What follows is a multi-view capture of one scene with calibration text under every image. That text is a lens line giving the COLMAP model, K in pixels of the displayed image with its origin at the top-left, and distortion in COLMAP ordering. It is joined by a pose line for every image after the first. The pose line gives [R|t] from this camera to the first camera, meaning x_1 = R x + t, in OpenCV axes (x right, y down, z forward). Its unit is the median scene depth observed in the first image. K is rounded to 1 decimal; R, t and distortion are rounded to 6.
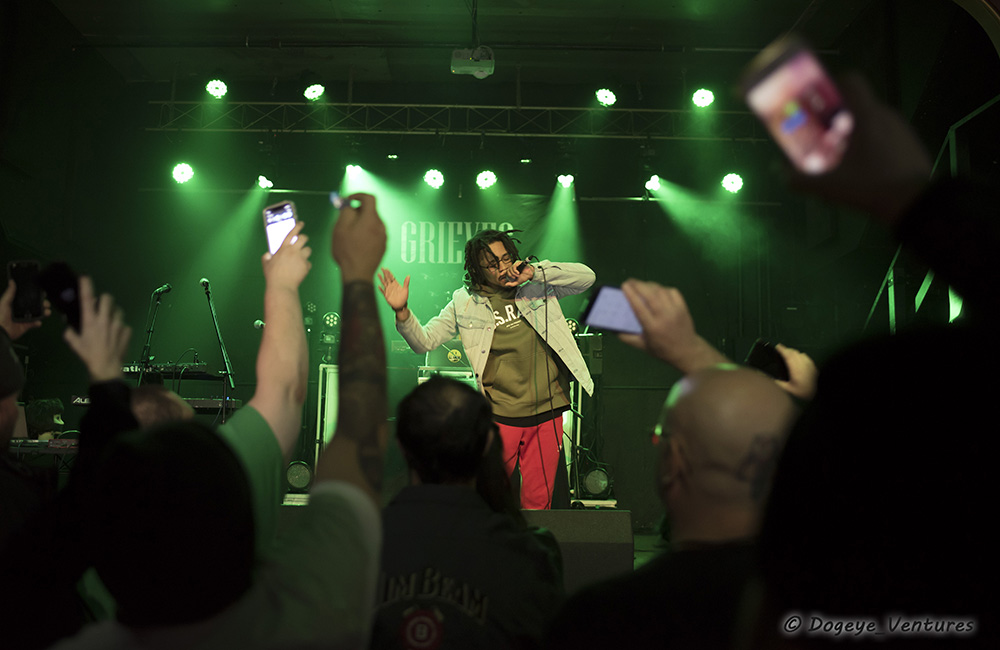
lens RADIAL K [[1037.5, 0, 500.0], [0, 1037.5, 325.0], [0, 0, 1]] dist [-0.006208, -0.013956]
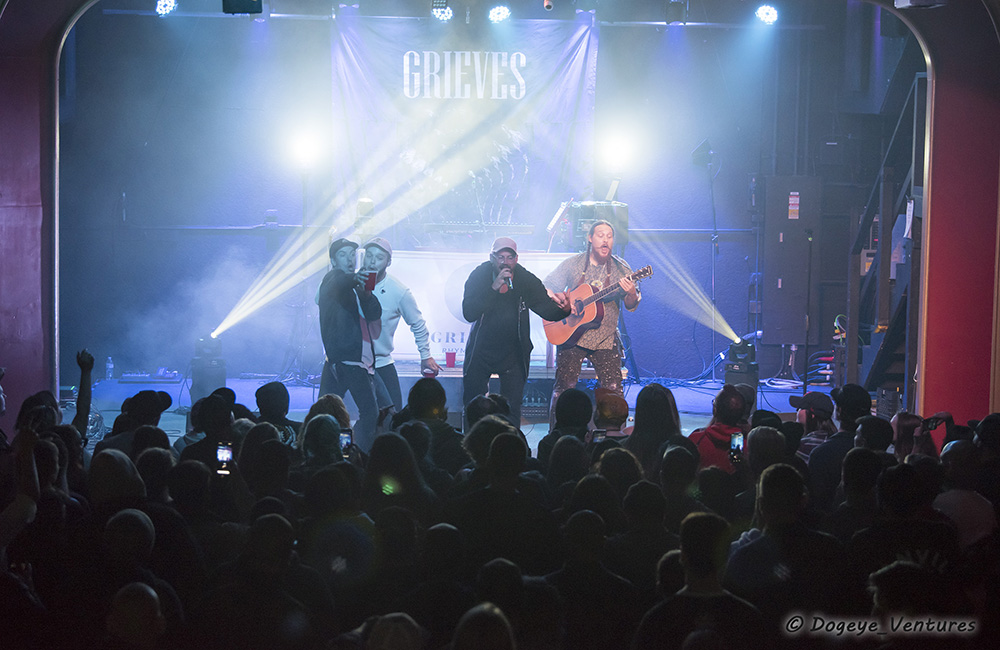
lens RADIAL K [[2422.5, 0, 500.0], [0, 2422.5, 325.0], [0, 0, 1]] dist [0.203696, -0.167591]
pose [[0.999157, -0.003294, 0.040919, -0.098504], [-0.005726, 0.975846, 0.218383, -0.330906], [-0.040650, -0.218434, 0.975005, -1.126418]]
